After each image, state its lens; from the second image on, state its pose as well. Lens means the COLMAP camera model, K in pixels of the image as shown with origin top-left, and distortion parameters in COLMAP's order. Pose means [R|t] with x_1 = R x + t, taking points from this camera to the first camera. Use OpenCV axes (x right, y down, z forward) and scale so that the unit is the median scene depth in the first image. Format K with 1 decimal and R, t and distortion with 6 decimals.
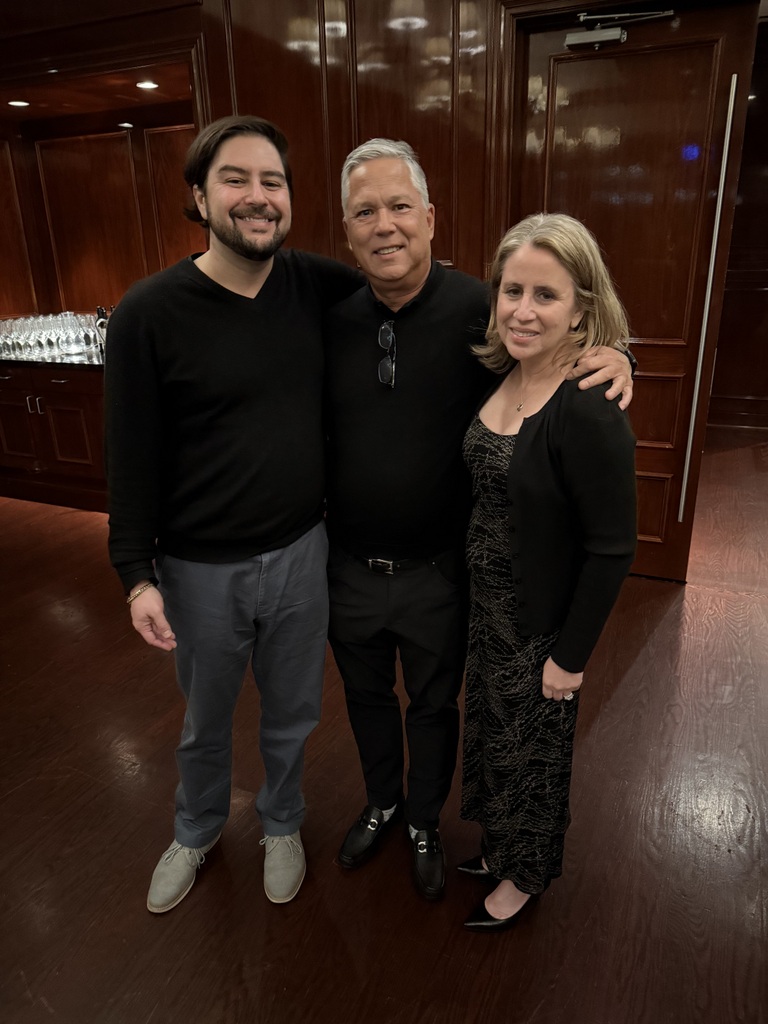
lens RADIAL K [[720.4, 0, 384.0], [0, 720.4, 513.2], [0, 0, 1]] dist [-0.010829, 0.001045]
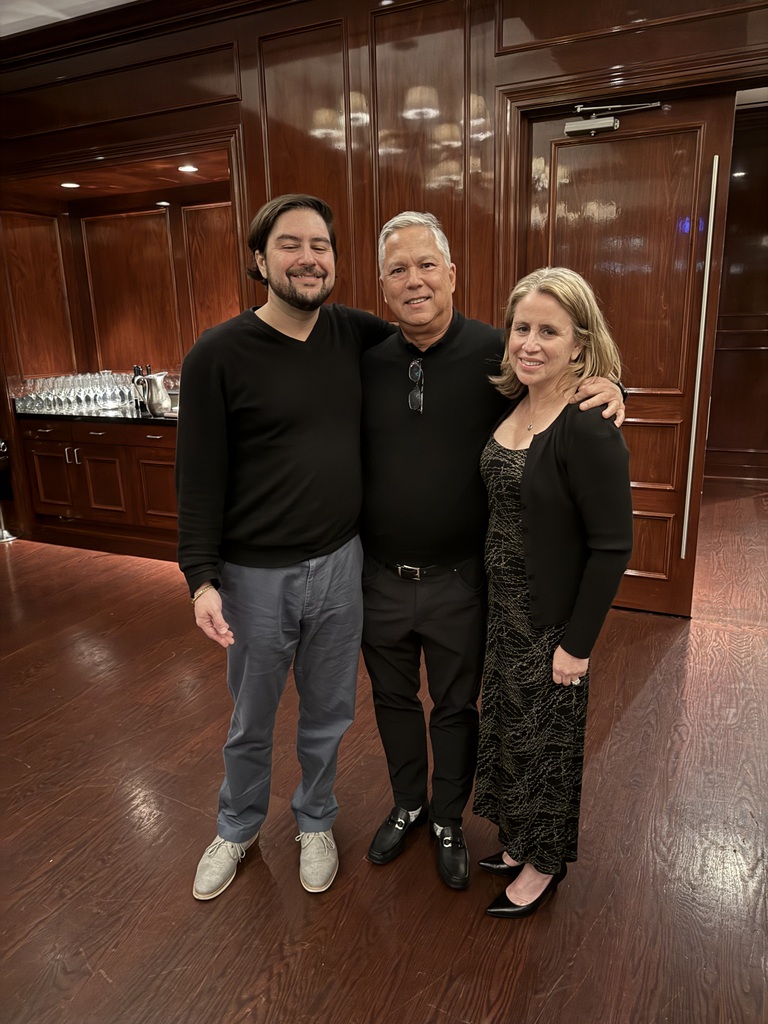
lens RADIAL K [[720.4, 0, 384.2], [0, 720.4, 511.3], [0, 0, 1]] dist [-0.010829, 0.001045]
pose [[0.999913, -0.001705, -0.013097, -0.026138], [0.000526, 0.995986, -0.089508, 0.066991], [0.013197, 0.089493, 0.995900, -0.120742]]
